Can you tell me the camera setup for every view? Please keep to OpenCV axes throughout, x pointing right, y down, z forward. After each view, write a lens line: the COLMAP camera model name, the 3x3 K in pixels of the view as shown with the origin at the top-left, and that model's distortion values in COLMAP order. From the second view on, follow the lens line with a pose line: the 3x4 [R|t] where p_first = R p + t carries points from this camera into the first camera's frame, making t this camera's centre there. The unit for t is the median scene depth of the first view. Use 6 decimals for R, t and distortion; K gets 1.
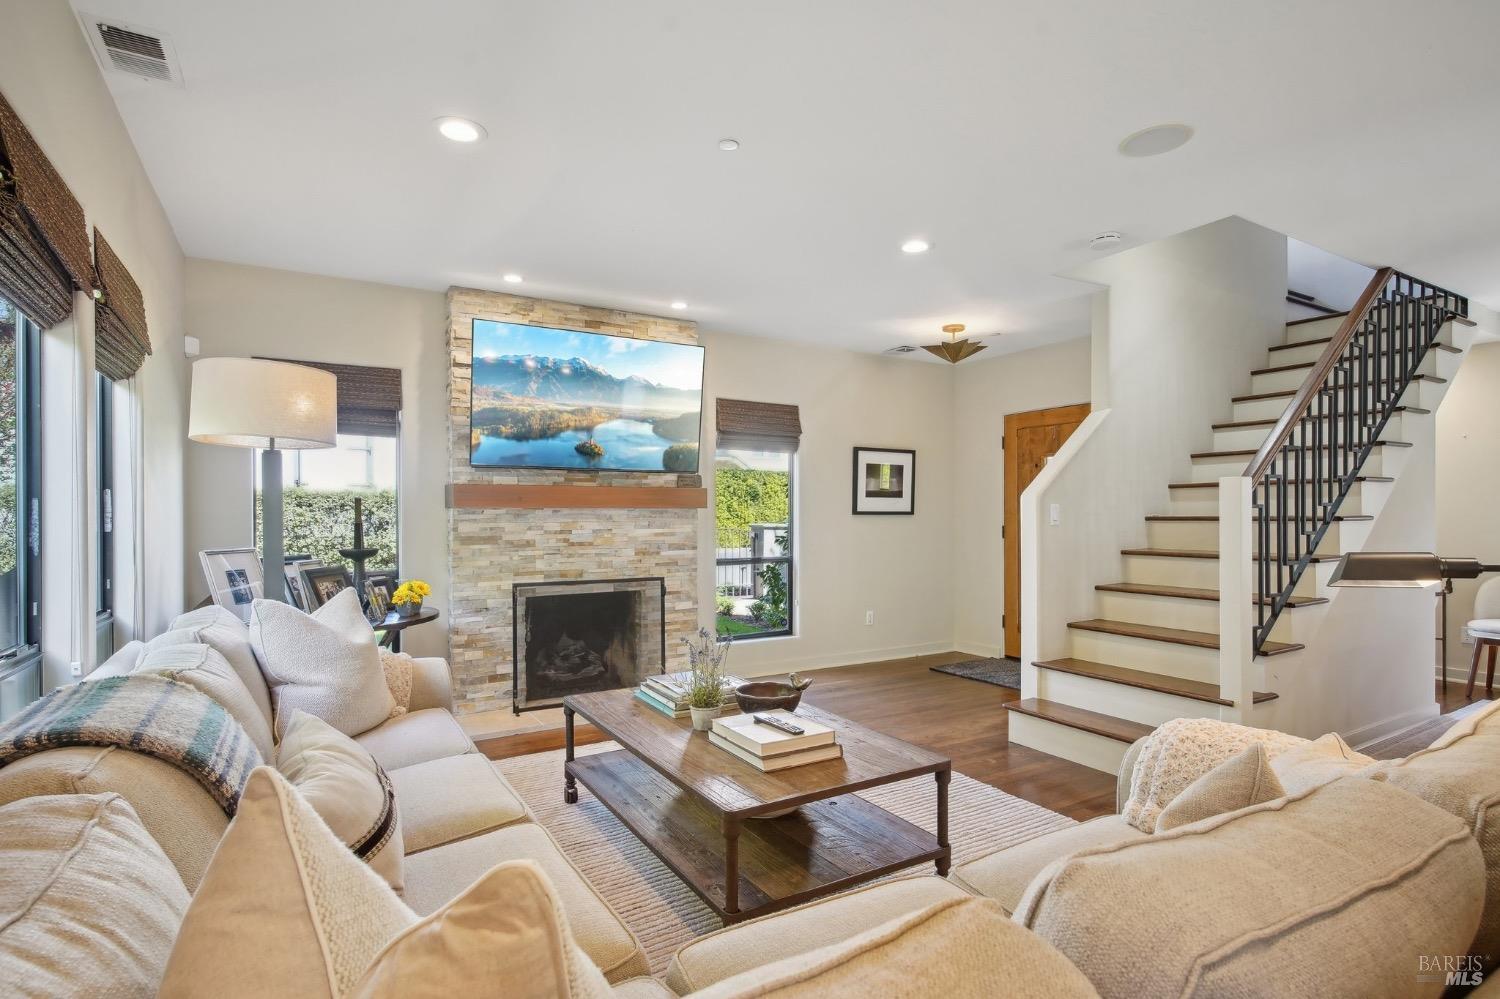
lens RADIAL K [[730.8, 0, 738.6], [0, 730.8, 507.8], [0, 0, 1]] dist [0.010983, -0.003356]
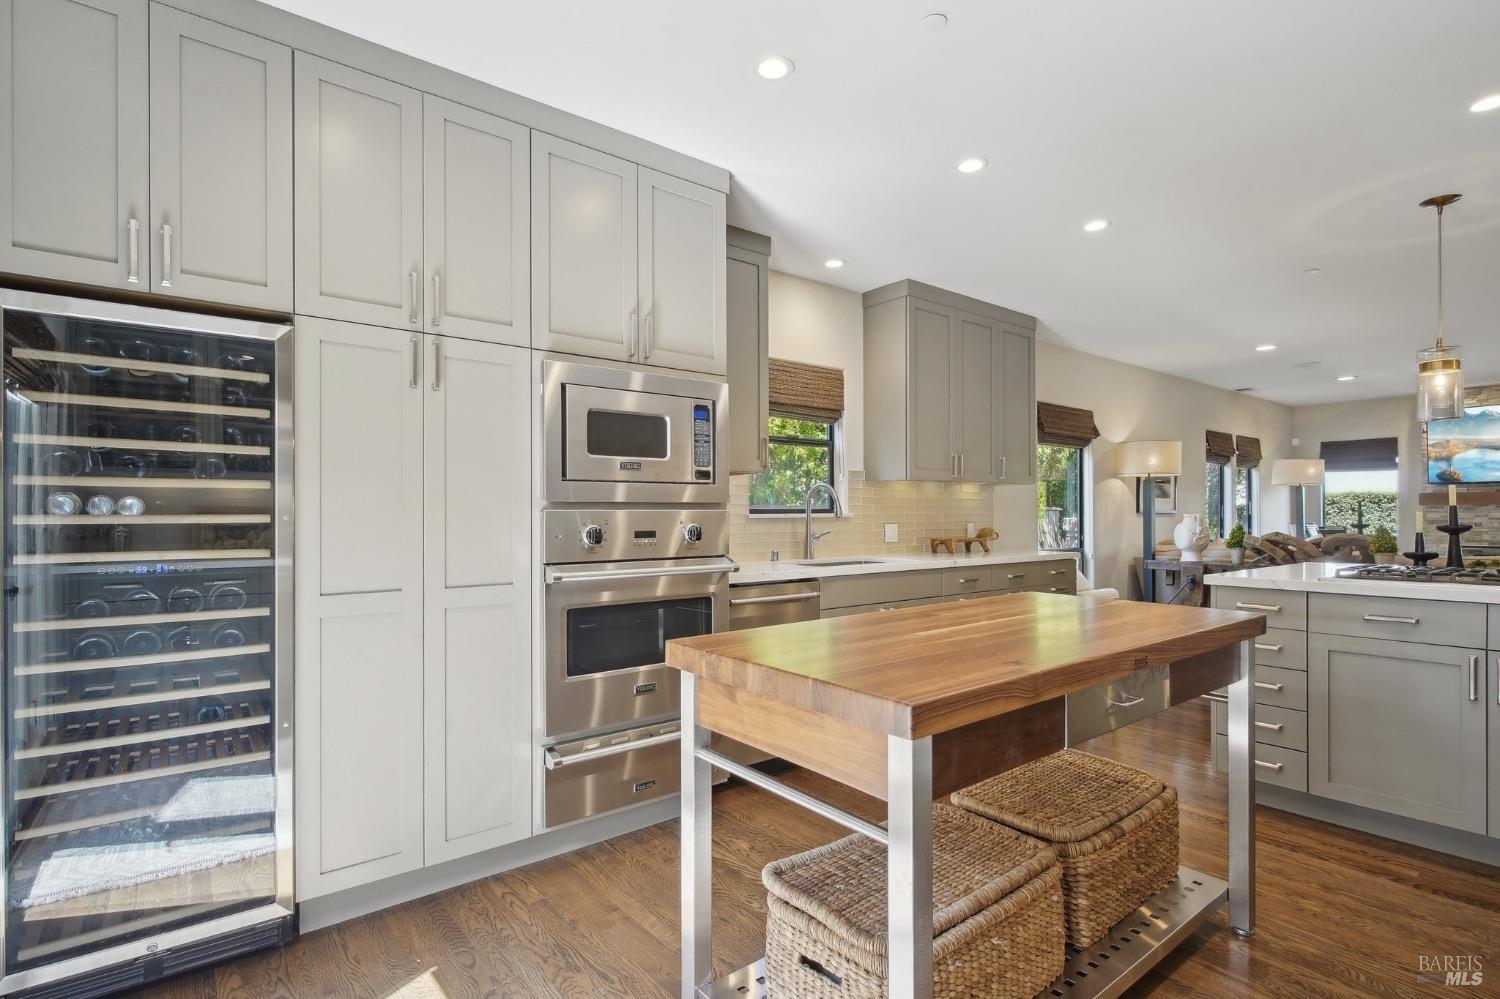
lens RADIAL K [[730.8, 0, 739.8], [0, 730.8, 512.2], [0, 0, 1]] dist [0.010983, -0.003356]
pose [[0.128300, 0.002018, -0.991733, 1.252641], [0.009298, 0.999952, 0.003237, -0.004308], [0.991692, -0.009637, 0.128275, -1.008589]]
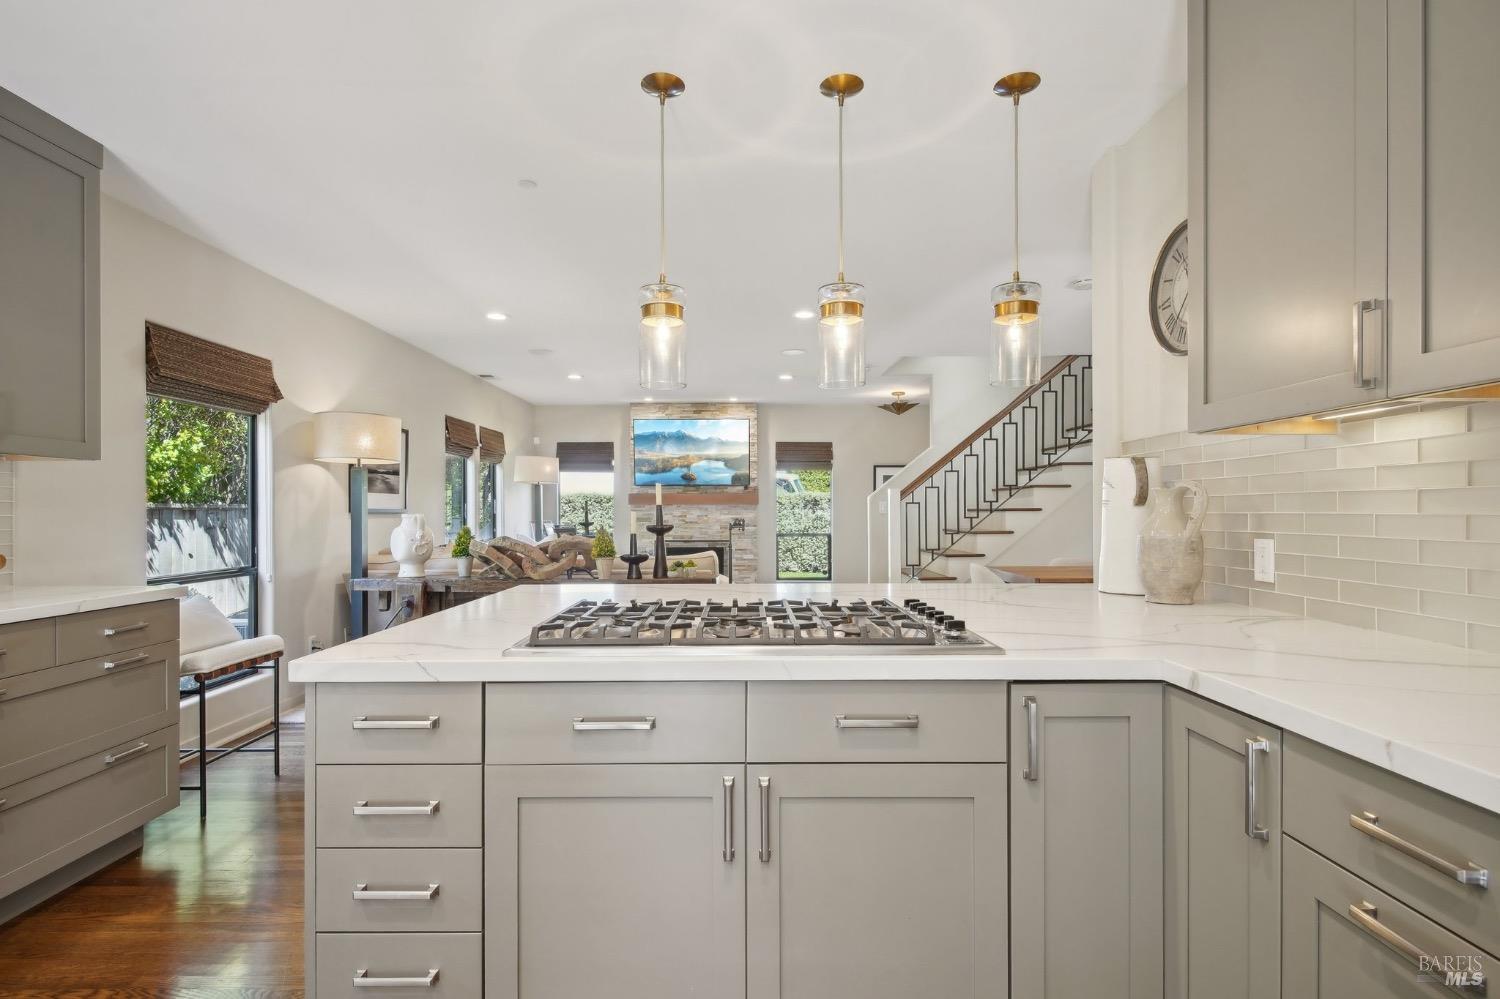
lens RADIAL K [[730.8, 0, 752.7], [0, 730.8, 509.1], [0, 0, 1]] dist [0.010983, -0.003356]
pose [[0.866832, 0.000731, -0.498600, 0.950401], [0.003687, 0.999962, 0.007876, -0.002451], [0.498586, -0.008666, 0.866797, -0.666531]]
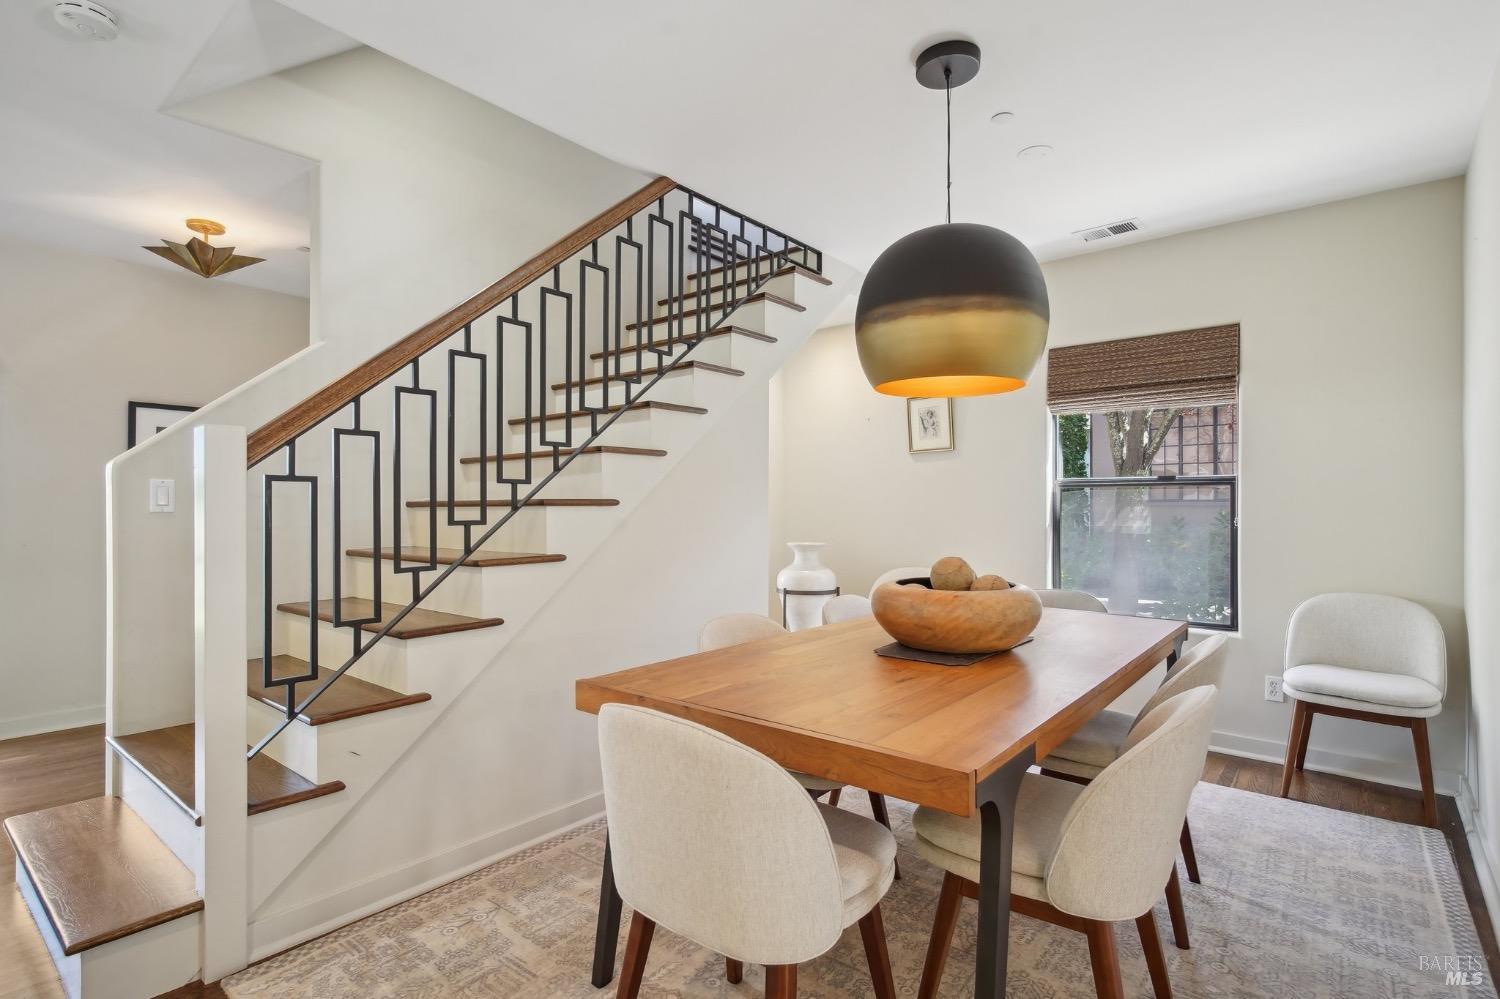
lens RADIAL K [[730.8, 0, 738.5], [0, 730.8, 510.0], [0, 0, 1]] dist [0.010983, -0.003356]
pose [[0.944574, 0.003091, 0.328283, 0.619431], [-0.005668, 0.999960, 0.006891, 0.012859], [-0.328249, -0.008370, 0.944554, 0.215749]]
